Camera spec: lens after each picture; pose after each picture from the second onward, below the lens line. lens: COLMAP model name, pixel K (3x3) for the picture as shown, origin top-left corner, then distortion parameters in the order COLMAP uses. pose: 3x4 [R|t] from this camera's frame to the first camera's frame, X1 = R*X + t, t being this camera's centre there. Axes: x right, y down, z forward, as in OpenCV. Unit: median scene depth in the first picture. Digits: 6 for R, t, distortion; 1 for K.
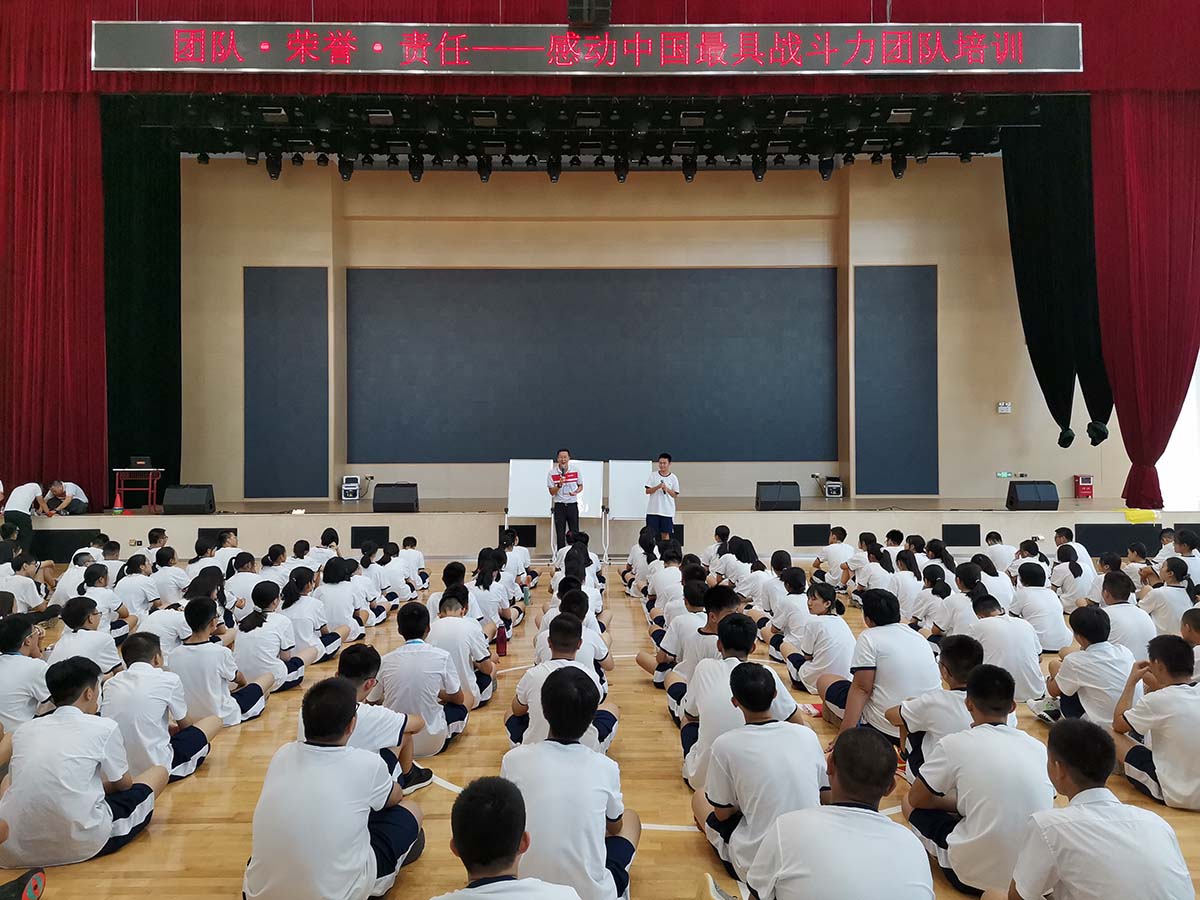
lens RADIAL K [[908.9, 0, 600.0], [0, 908.9, 450.0], [0, 0, 1]] dist [0.001909, 0.000684]
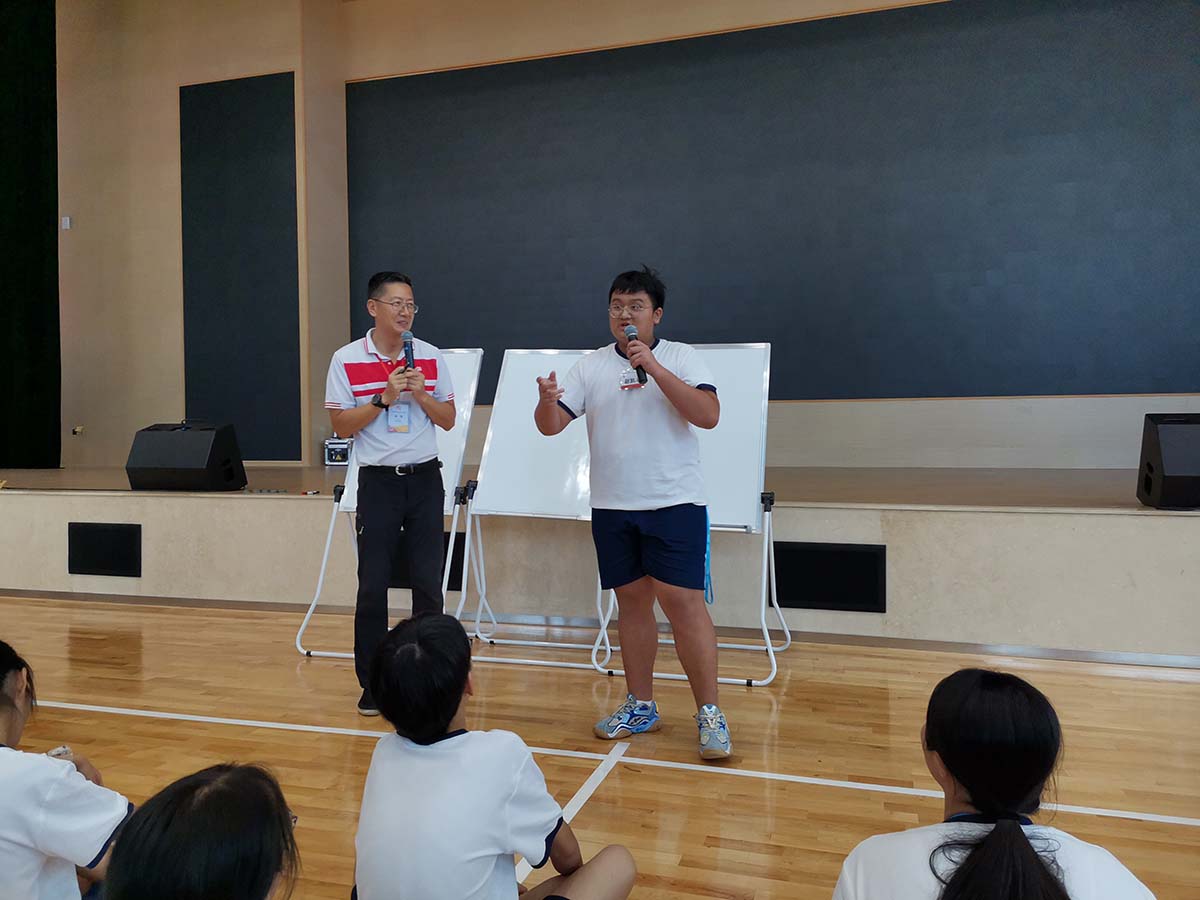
lens RADIAL K [[908.9, 0, 600.0], [0, 908.9, 450.0], [0, 0, 1]] dist [0.001909, 0.000684]
pose [[0.950518, 0.006614, -0.310598, 0.073112], [0.002323, 0.999594, 0.028396, 0.028283], [0.310660, -0.027712, 0.950117, 0.492379]]
